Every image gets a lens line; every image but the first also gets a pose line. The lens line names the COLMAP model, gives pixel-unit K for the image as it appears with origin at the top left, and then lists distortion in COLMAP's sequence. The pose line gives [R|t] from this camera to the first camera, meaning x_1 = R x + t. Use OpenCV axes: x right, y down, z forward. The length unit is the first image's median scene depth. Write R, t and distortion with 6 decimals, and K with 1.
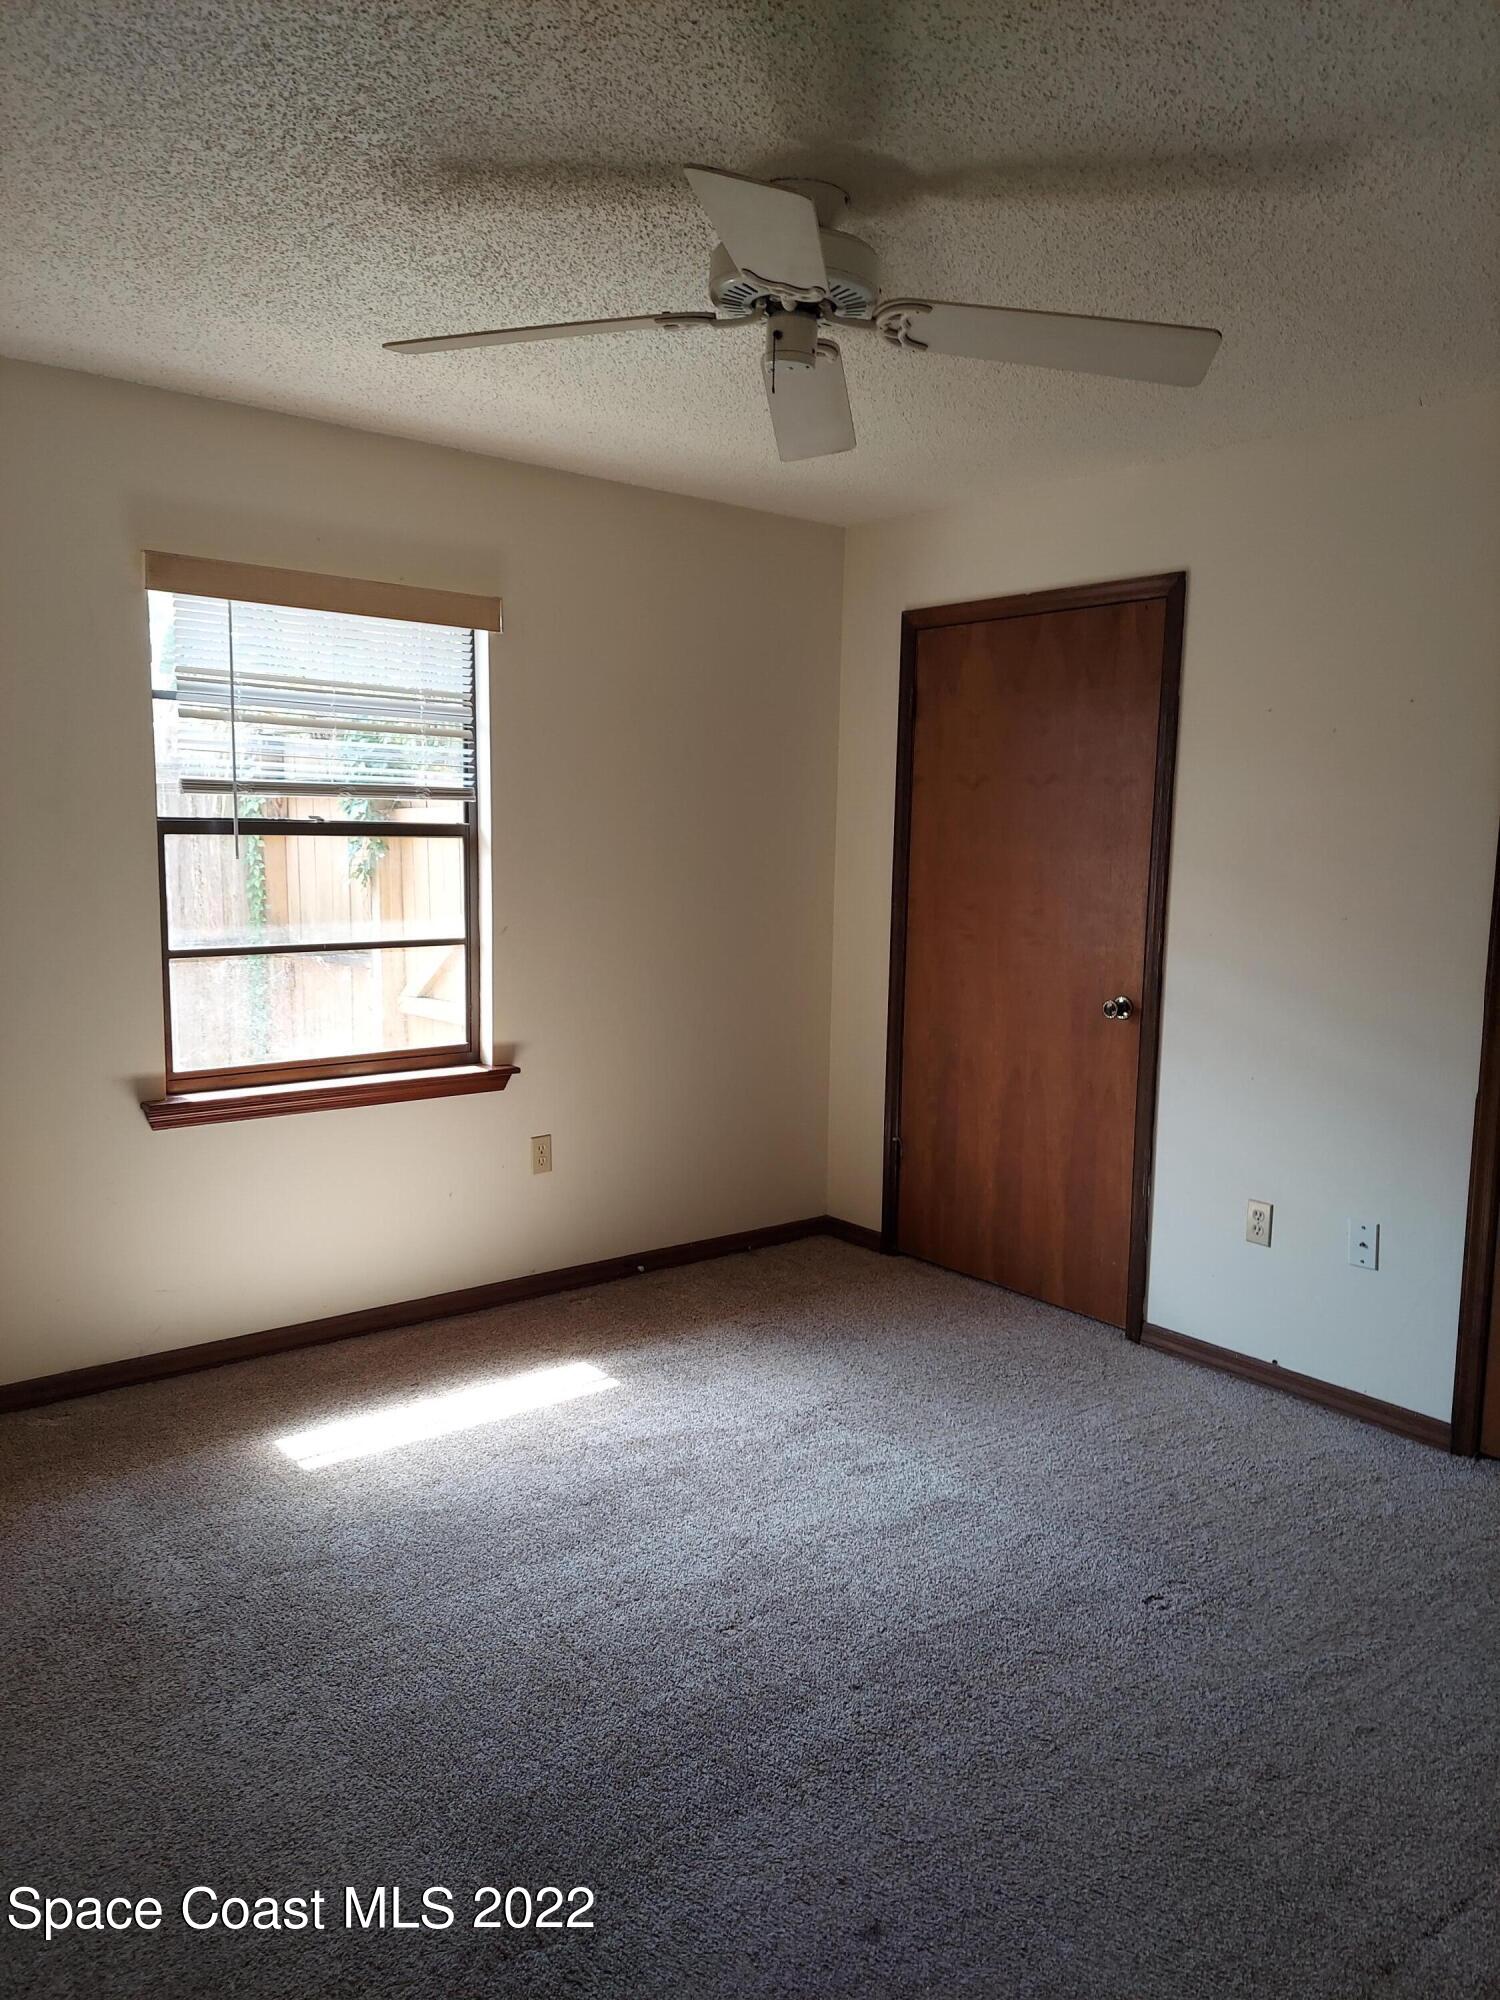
lens RADIAL K [[1434.7, 0, 746.6], [0, 1434.7, 1009.0], [0, 0, 1]] dist [0.043723, -0.001168]
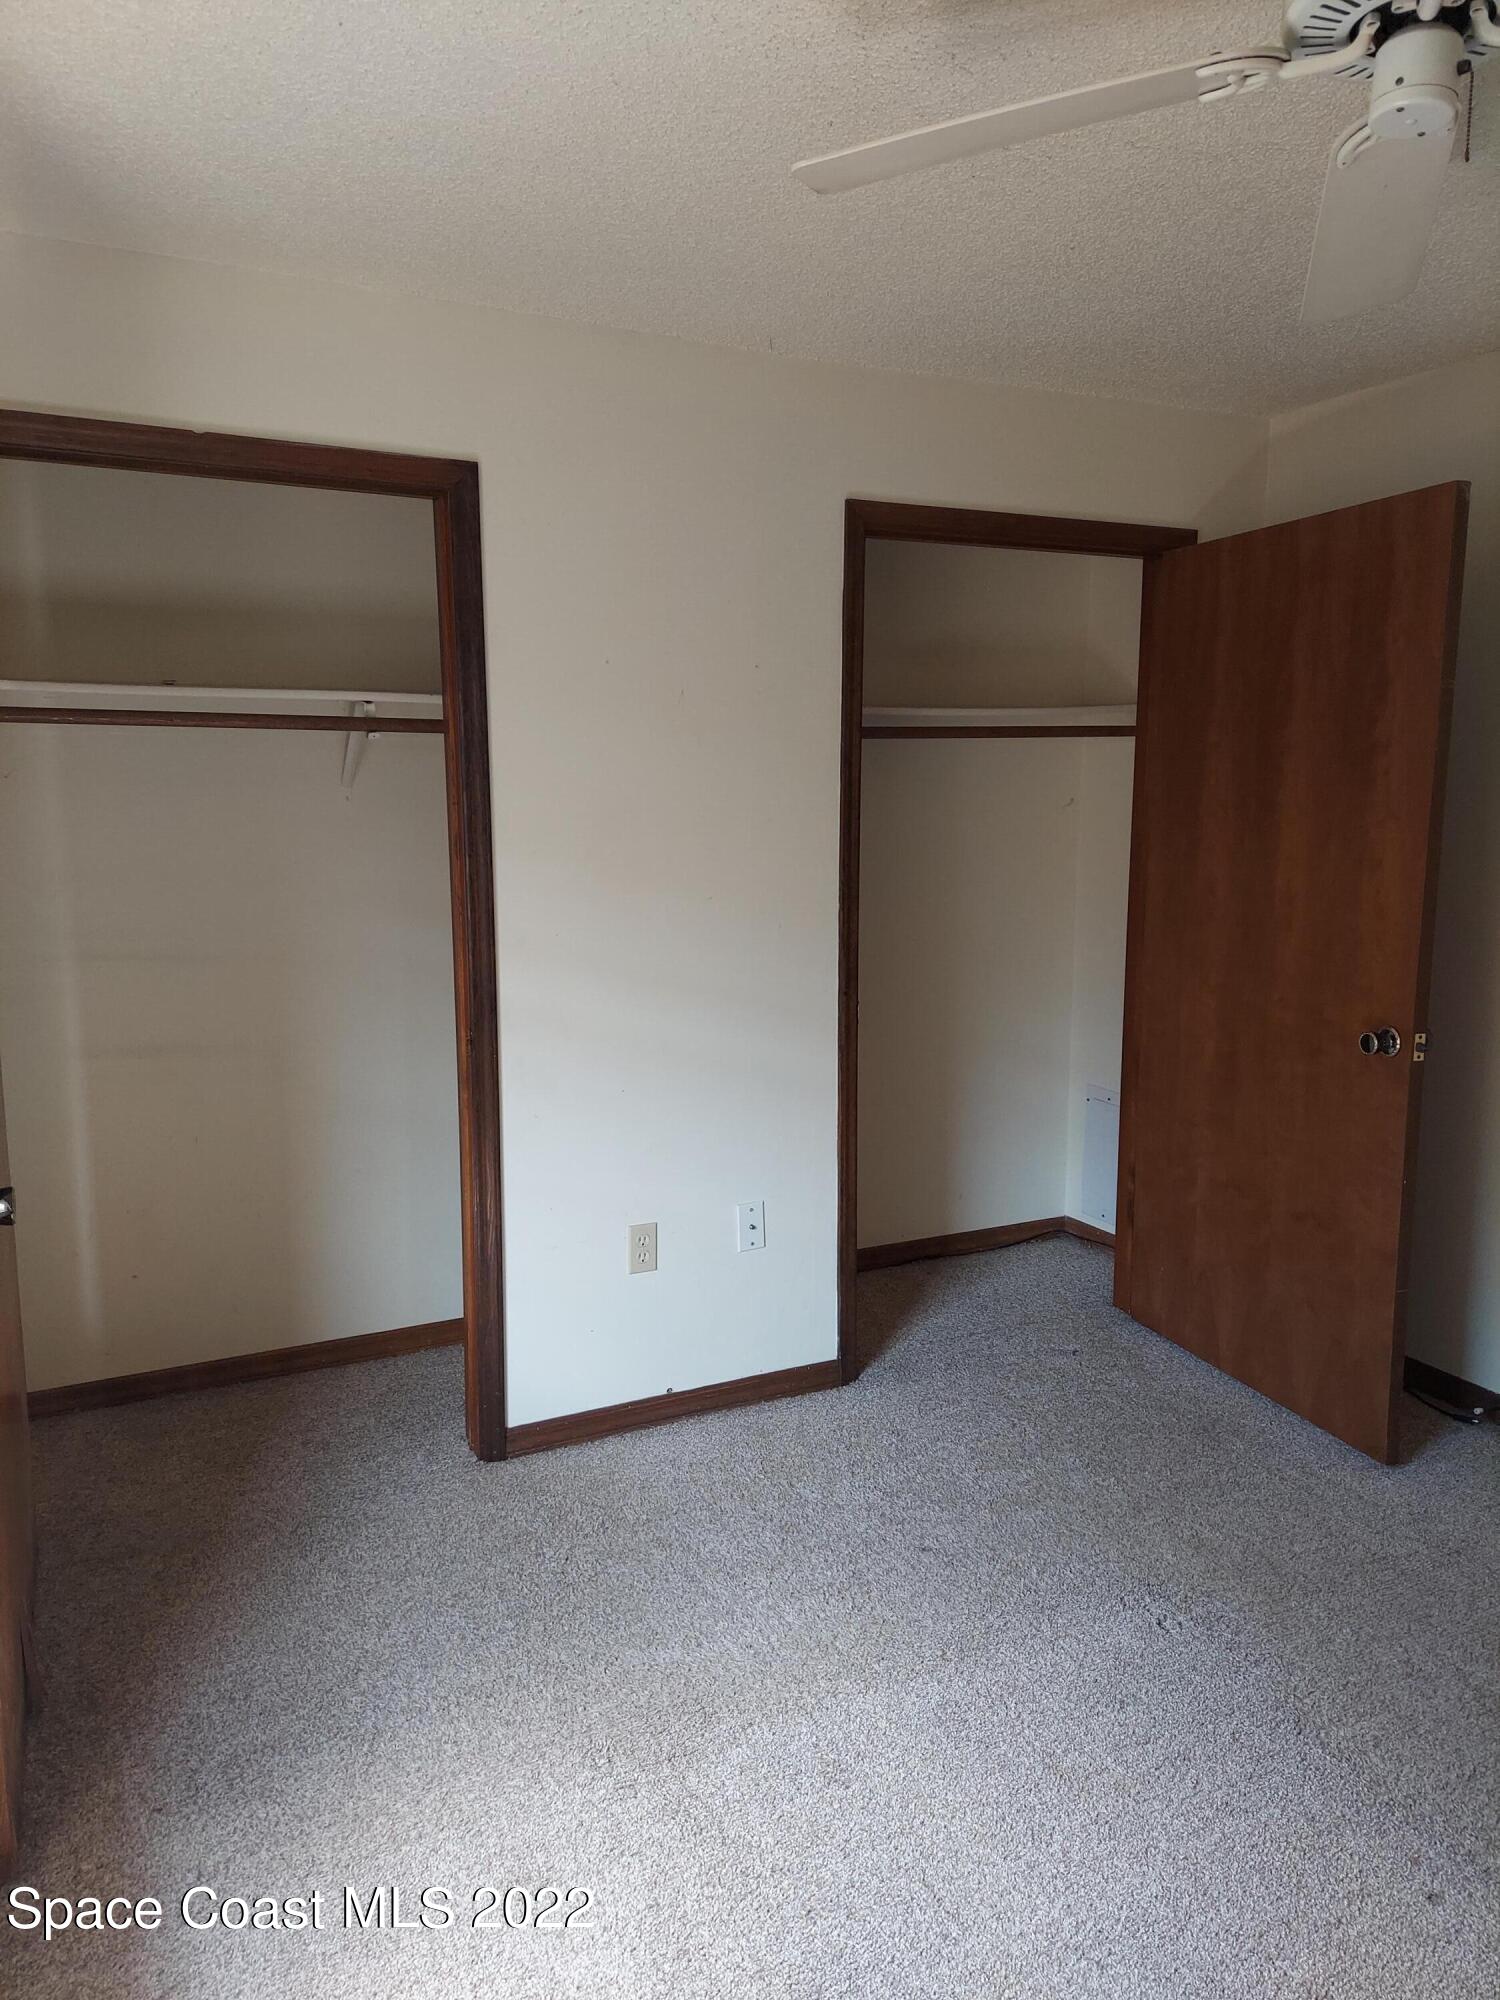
lens RADIAL K [[1434.7, 0, 748.6], [0, 1434.7, 986.4], [0, 0, 1]] dist [0.043723, -0.001168]
pose [[0.225695, -0.171837, 0.958923, -0.458067], [0.119069, 0.981807, 0.147913, -0.134784], [-0.966894, 0.080795, 0.242050, 0.735710]]
